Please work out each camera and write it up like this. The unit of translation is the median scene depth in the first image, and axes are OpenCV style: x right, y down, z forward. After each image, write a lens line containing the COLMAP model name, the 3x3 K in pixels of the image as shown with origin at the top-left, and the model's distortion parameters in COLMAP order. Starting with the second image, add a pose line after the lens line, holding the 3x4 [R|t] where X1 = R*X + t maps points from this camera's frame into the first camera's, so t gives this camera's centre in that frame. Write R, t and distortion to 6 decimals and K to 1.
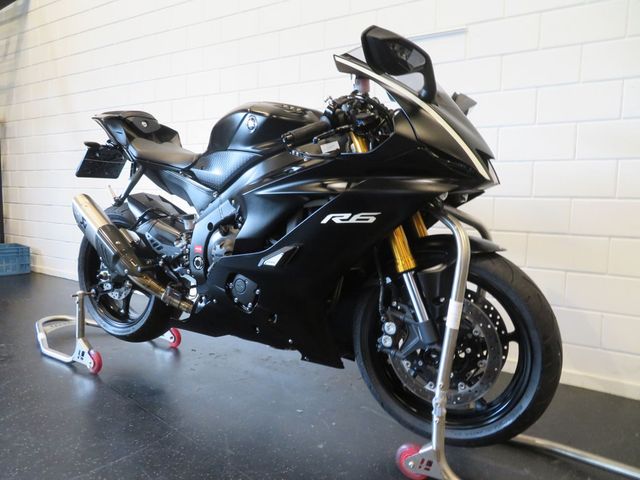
lens RADIAL K [[458.7, 0, 320.0], [0, 458.7, 241.3], [0, 0, 1]] dist [-0.036920, 0.005558]
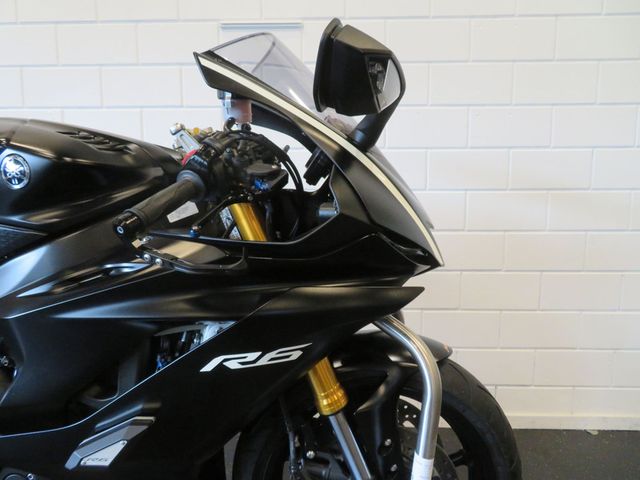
lens RADIAL K [[458.7, 0, 321.2], [0, 458.7, 238.6], [0, 0, 1]] dist [-0.036920, 0.005558]
pose [[0.852869, -0.086296, 0.514944, -0.136748], [0.068096, 0.996207, 0.054165, -0.211717], [-0.517665, -0.011130, 0.855511, 0.468320]]
